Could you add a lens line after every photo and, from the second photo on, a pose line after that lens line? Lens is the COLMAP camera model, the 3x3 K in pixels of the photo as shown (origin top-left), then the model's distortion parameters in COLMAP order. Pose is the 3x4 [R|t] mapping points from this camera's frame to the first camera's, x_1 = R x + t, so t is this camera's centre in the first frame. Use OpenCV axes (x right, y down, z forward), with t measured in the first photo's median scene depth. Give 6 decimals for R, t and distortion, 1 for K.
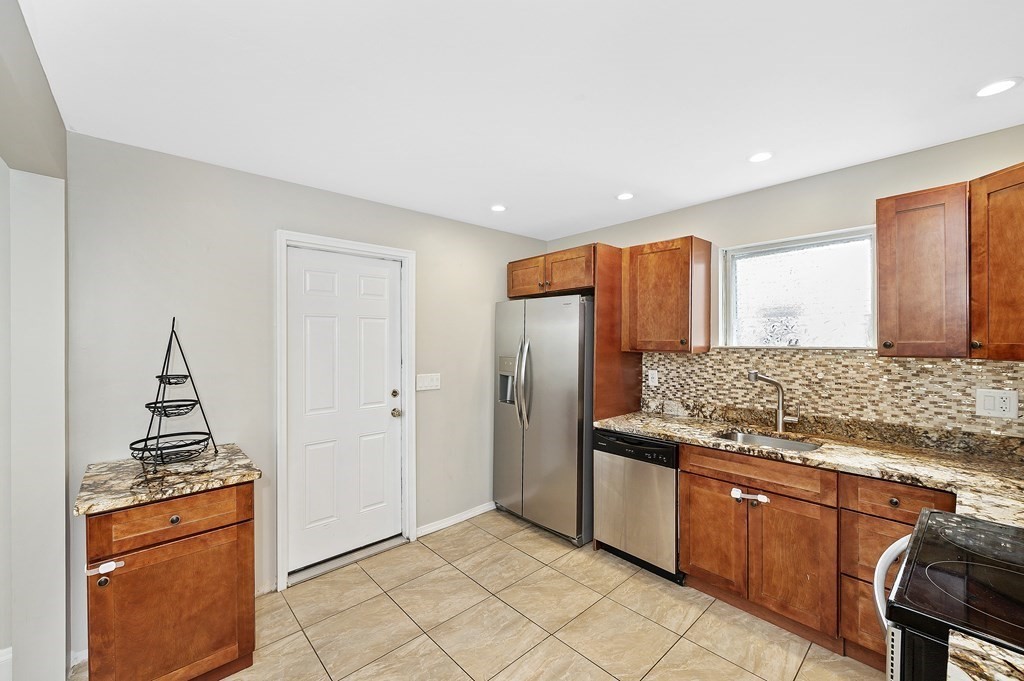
lens RADIAL K [[412.5, 0, 506.1], [0, 412.5, 346.0], [0, 0, 1]] dist [0.000804, -0.002160]
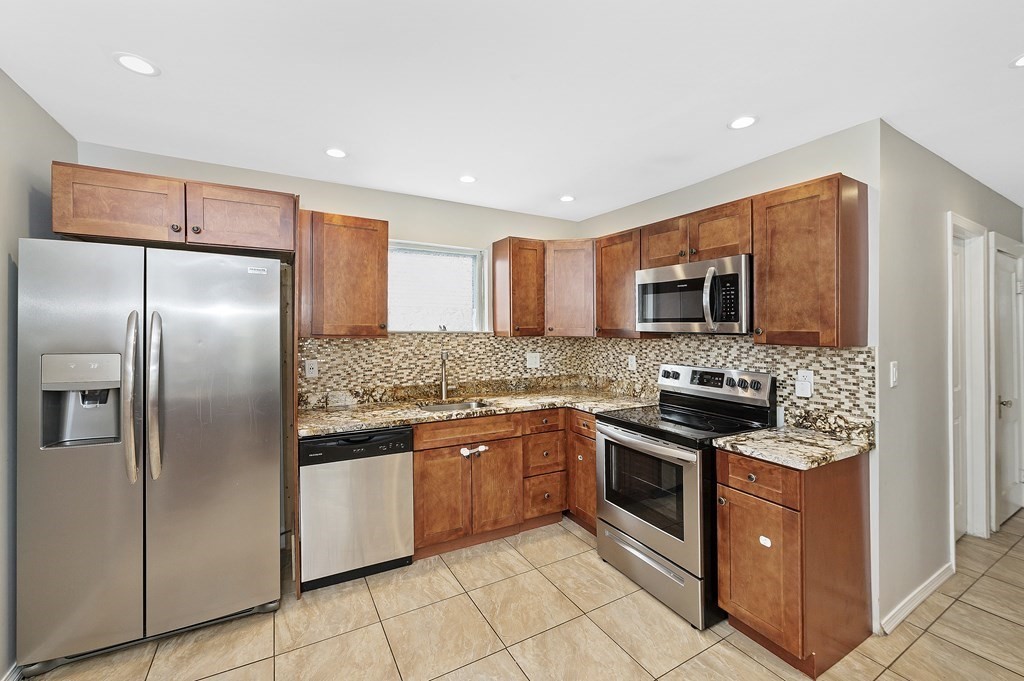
lens RADIAL K [[414.4, 0, 516.6], [0, 414.4, 336.2], [0, 0, 1]] dist [0.000127, -0.000294]
pose [[0.214969, -0.011267, 0.976556, -0.444013], [0.008296, 0.999918, 0.009711, 0.005772], [-0.976586, 0.006014, 0.215045, 0.443955]]
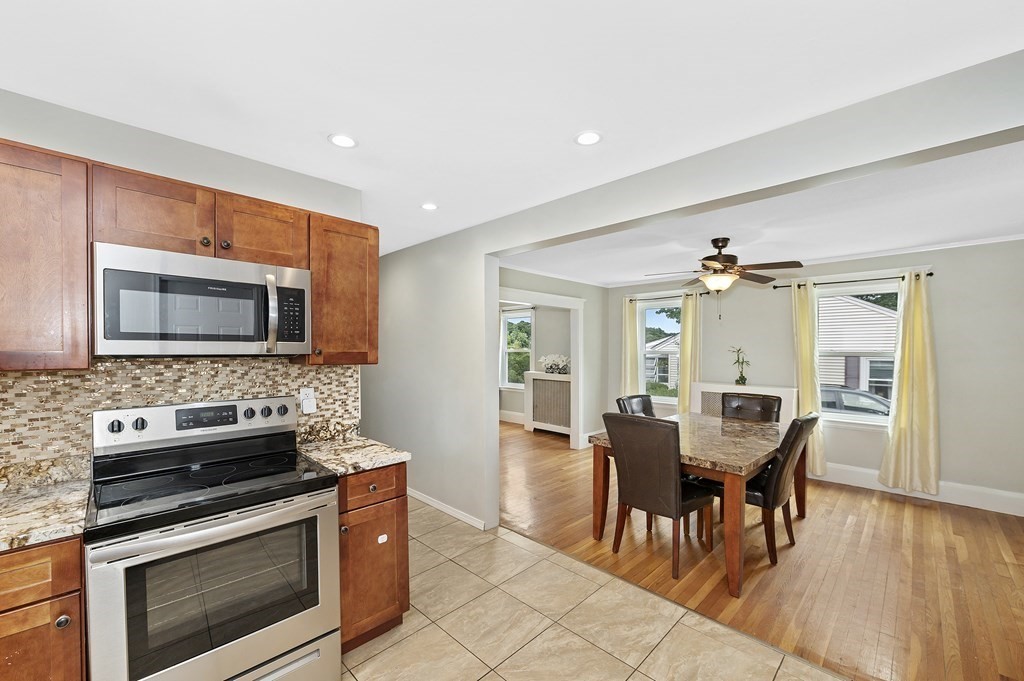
lens RADIAL K [[412.5, 0, 509.4], [0, 412.5, 354.5], [0, 0, 1]] dist [0.015881, -0.000150]
pose [[-0.998828, 0.005175, -0.048118, 0.069895], [0.003879, 0.999628, 0.026987, -0.006179], [0.048239, 0.026769, -0.998477, 0.925798]]
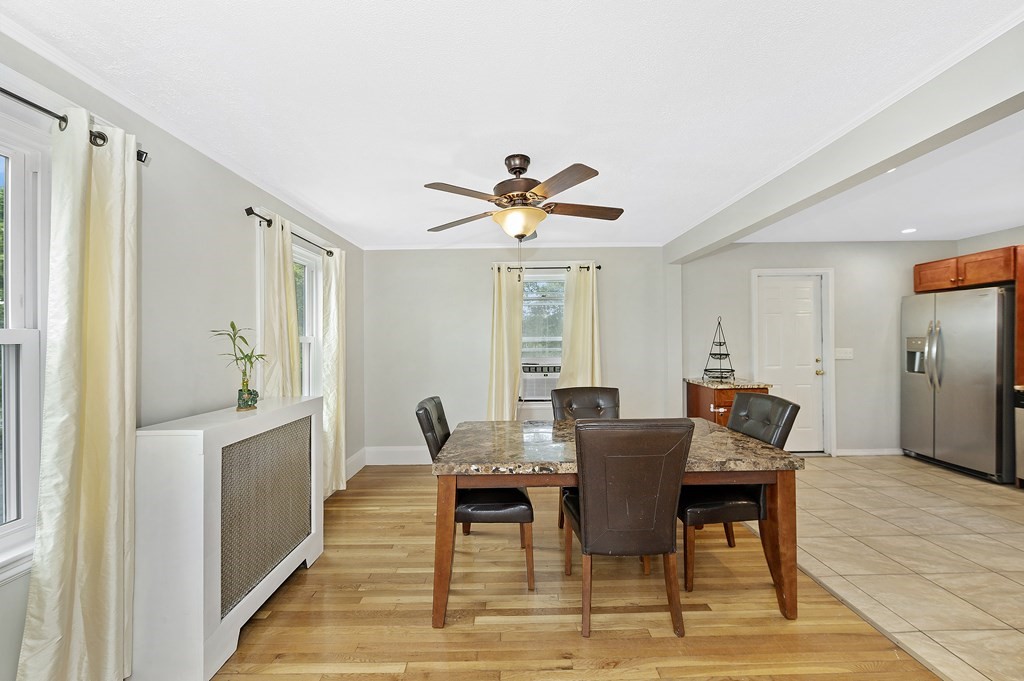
lens RADIAL K [[406.8, 0, 511.6], [0, 406.8, 338.1], [0, 0, 1]] dist [-0.000187, -0.000953]
pose [[0.745077, -0.007224, -0.666939, -0.110554], [0.001432, 0.999956, -0.009231, 0.045318], [0.666977, 0.005922, 0.745055, -0.979716]]
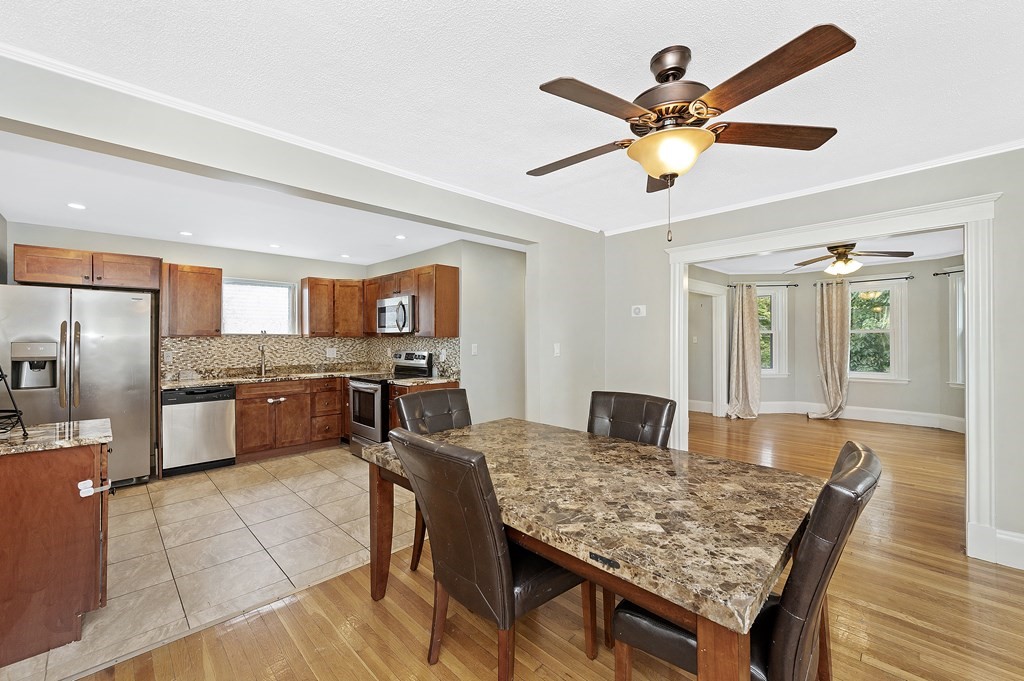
lens RADIAL K [[414.4, 0, 516.6], [0, 414.4, 336.2], [0, 0, 1]] dist [0.000127, -0.000294]
pose [[-0.045059, 0.014547, 0.998878, -1.243790], [0.019992, 0.999707, -0.013657, 0.057687], [-0.998784, 0.019355, -0.045336, -0.138740]]
